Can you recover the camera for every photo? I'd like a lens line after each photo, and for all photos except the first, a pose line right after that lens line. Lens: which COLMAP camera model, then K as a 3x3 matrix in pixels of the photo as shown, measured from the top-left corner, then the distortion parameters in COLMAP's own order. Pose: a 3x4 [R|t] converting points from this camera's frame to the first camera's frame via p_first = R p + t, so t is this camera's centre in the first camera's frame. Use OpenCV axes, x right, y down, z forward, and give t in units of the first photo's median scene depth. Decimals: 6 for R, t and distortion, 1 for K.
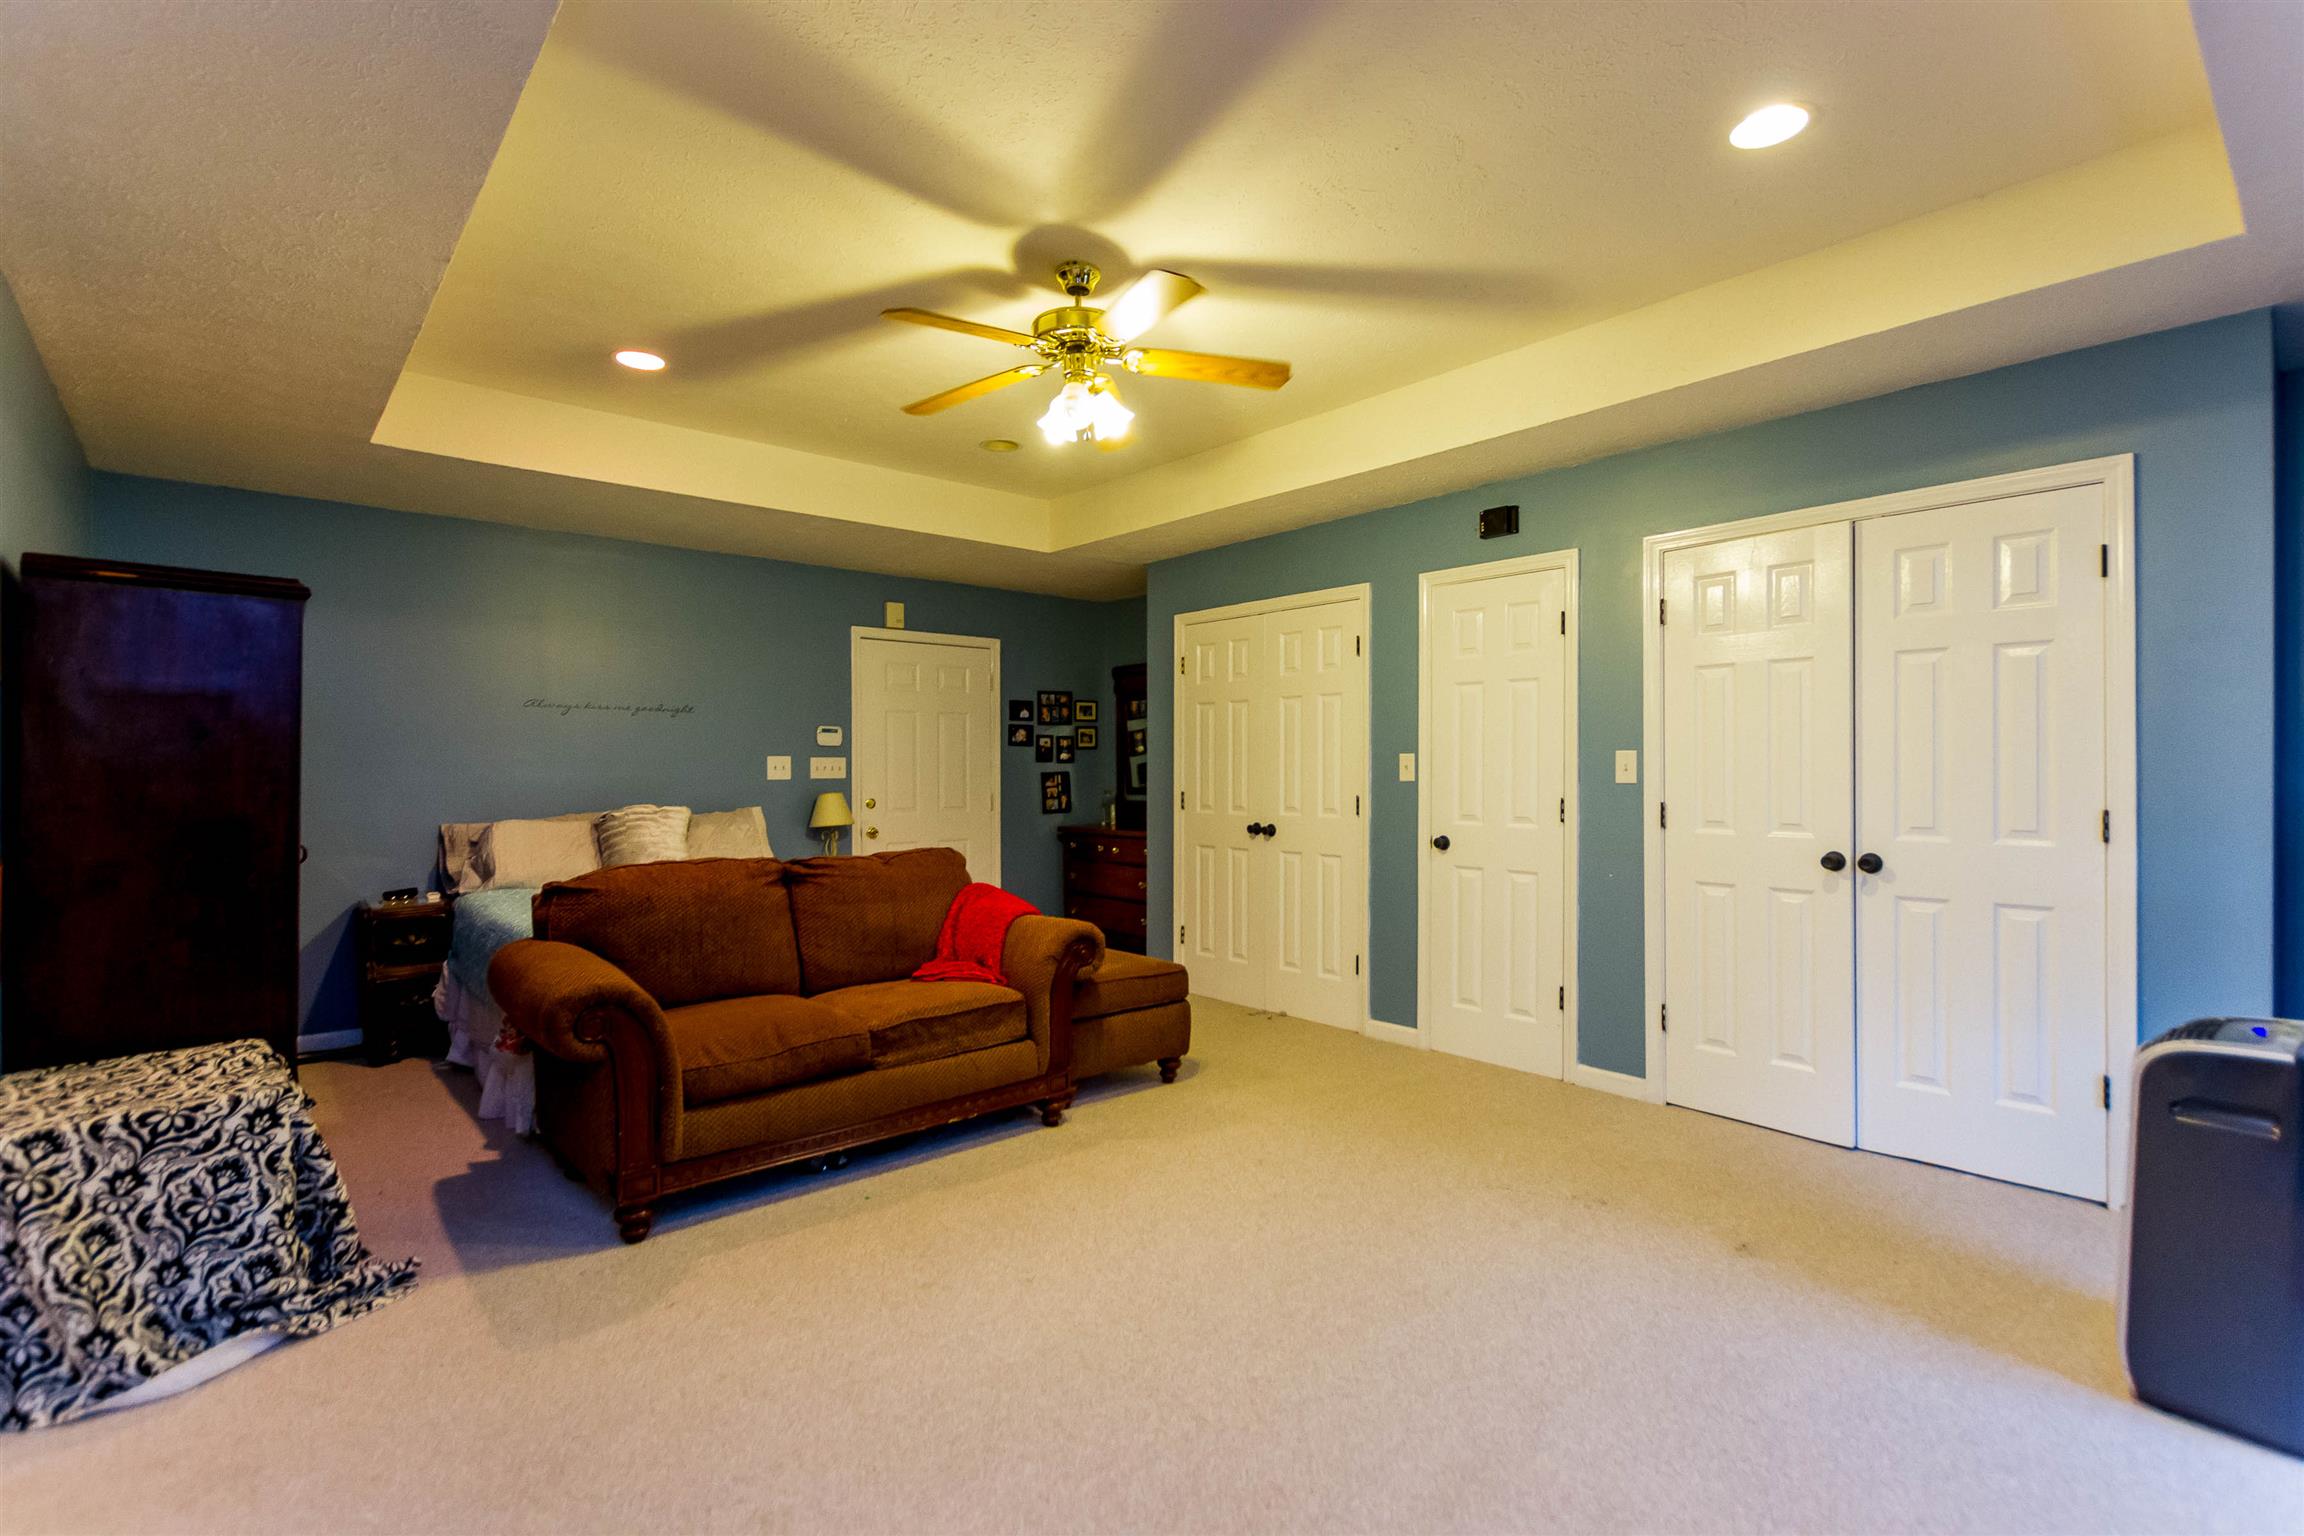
lens RADIAL K [[1068.0, 0, 1143.1], [0, 1068.0, 769.8], [0, 0, 1]] dist [0.000081, 0.001058]
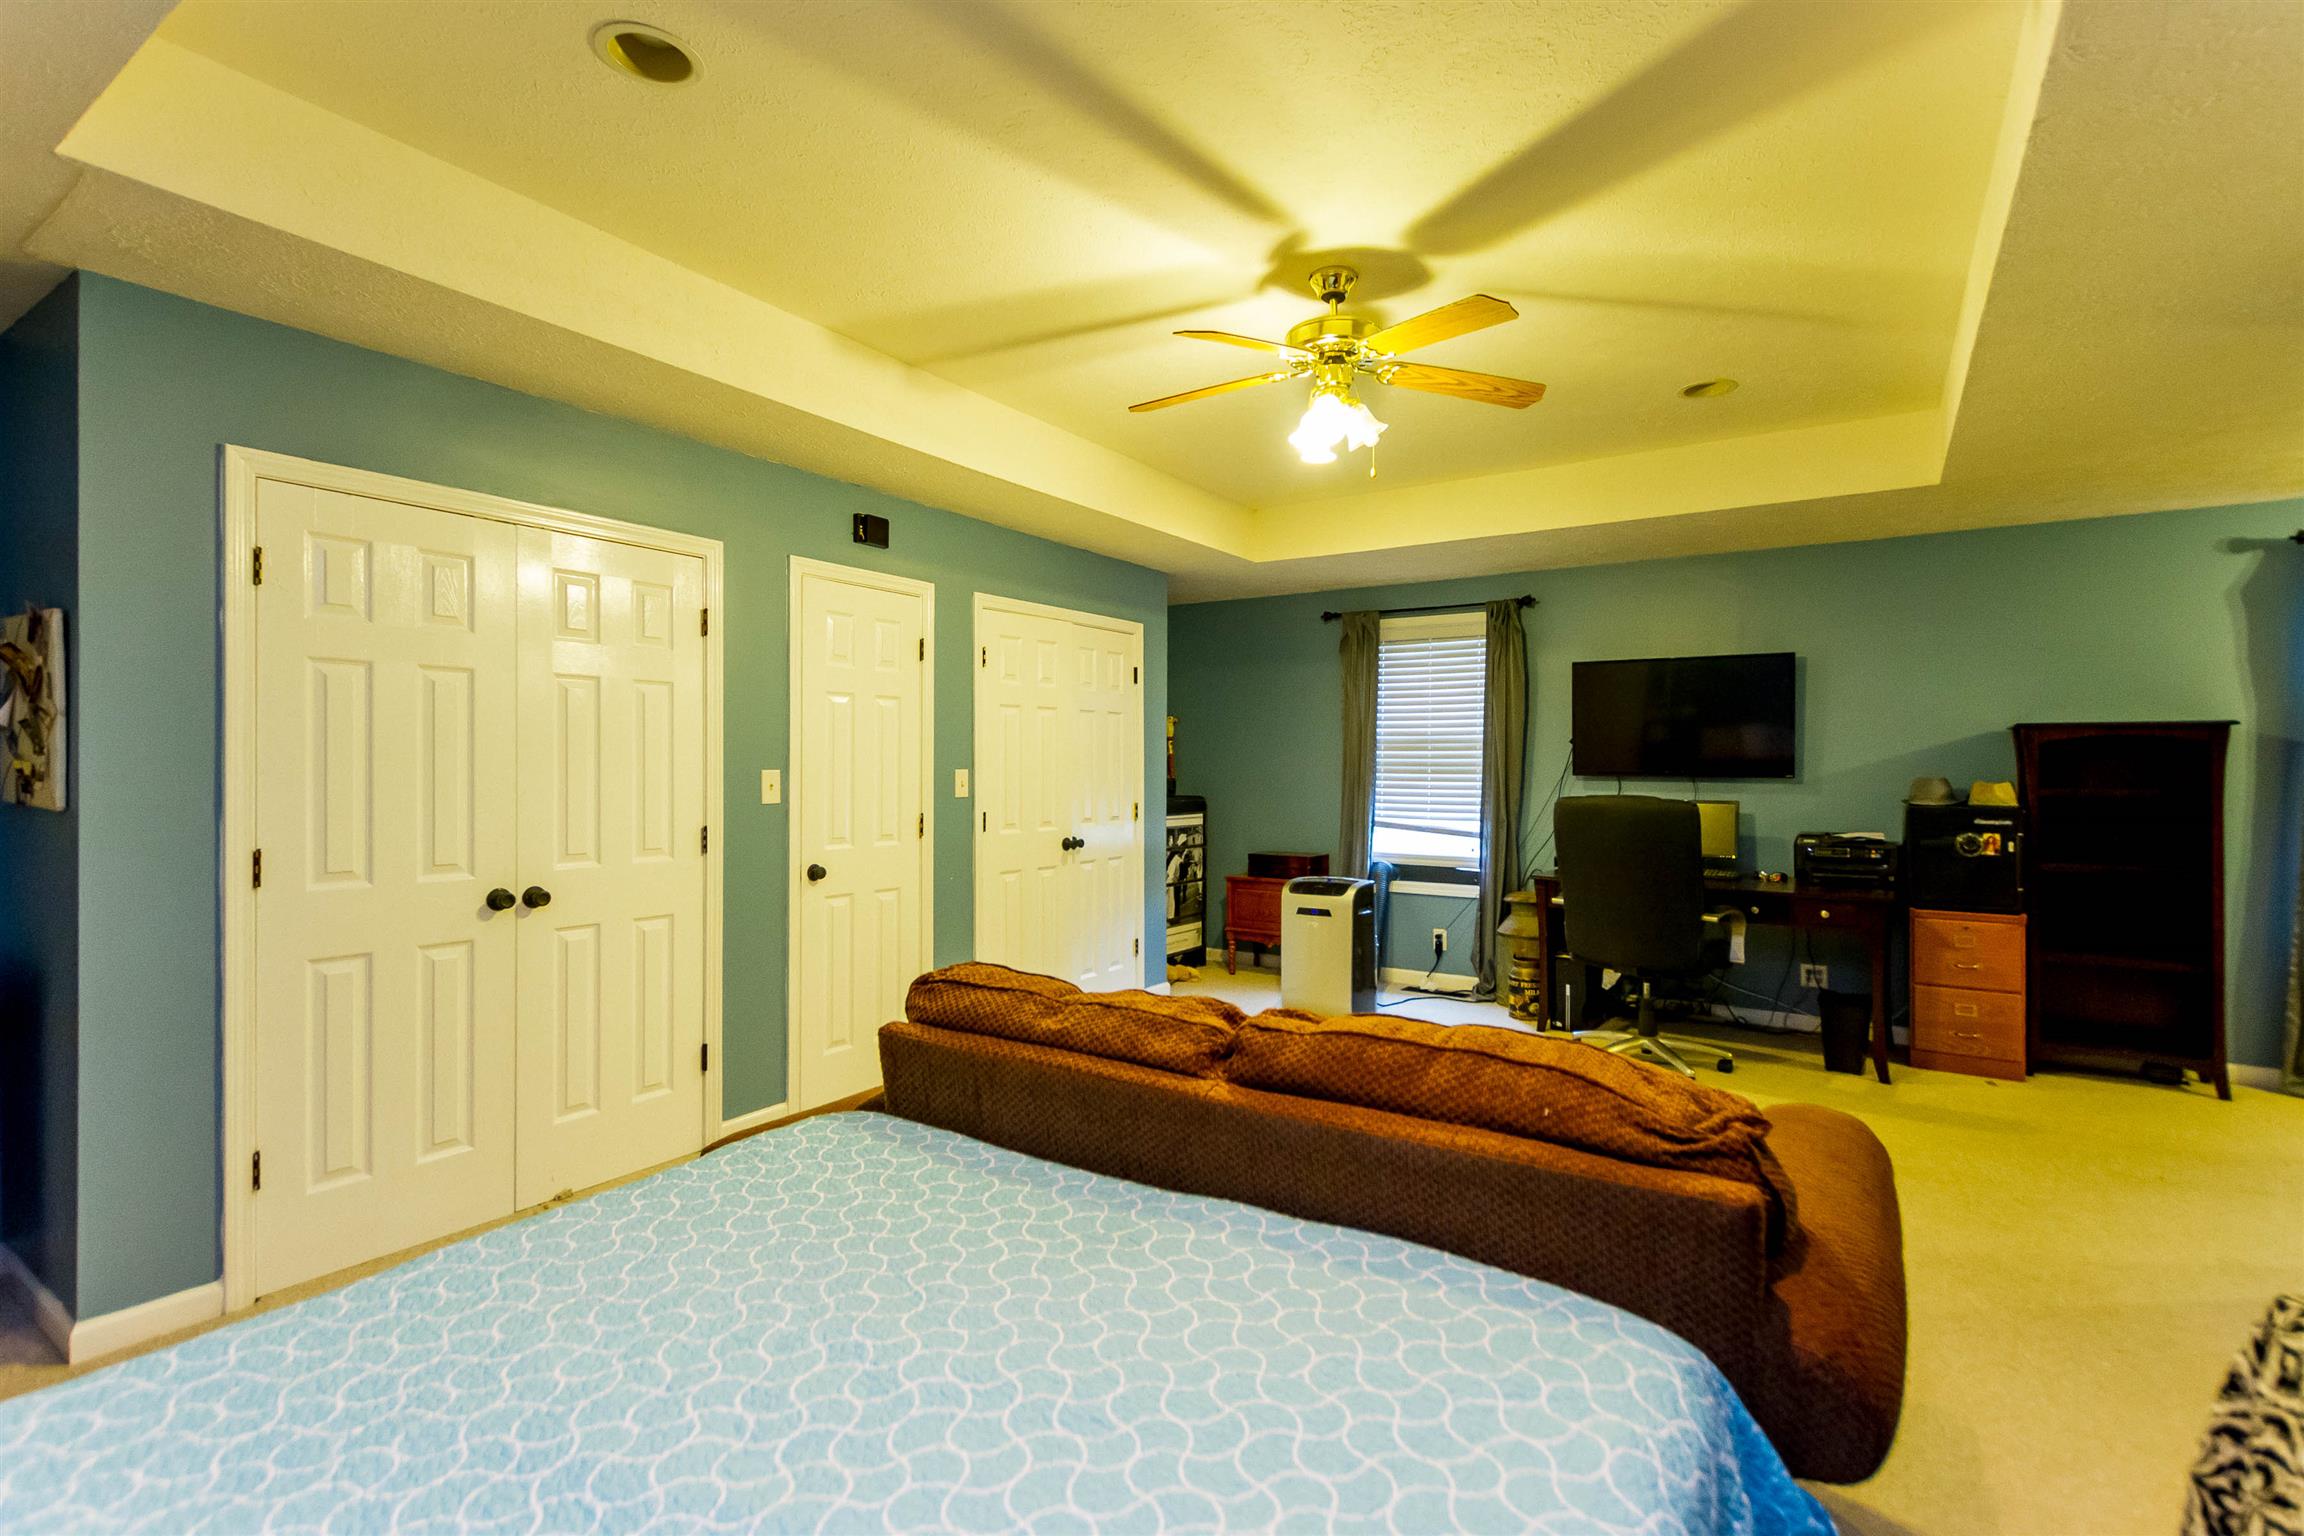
lens RADIAL K [[1068.0, 0, 1142.6], [0, 1068.0, 765.8], [0, 0, 1]] dist [0.000081, 0.001058]
pose [[-0.267317, -0.000608, 0.963608, -0.649426], [-0.001213, 0.999999, 0.000294, -0.019786], [-0.963608, -0.001090, -0.267318, 1.001792]]
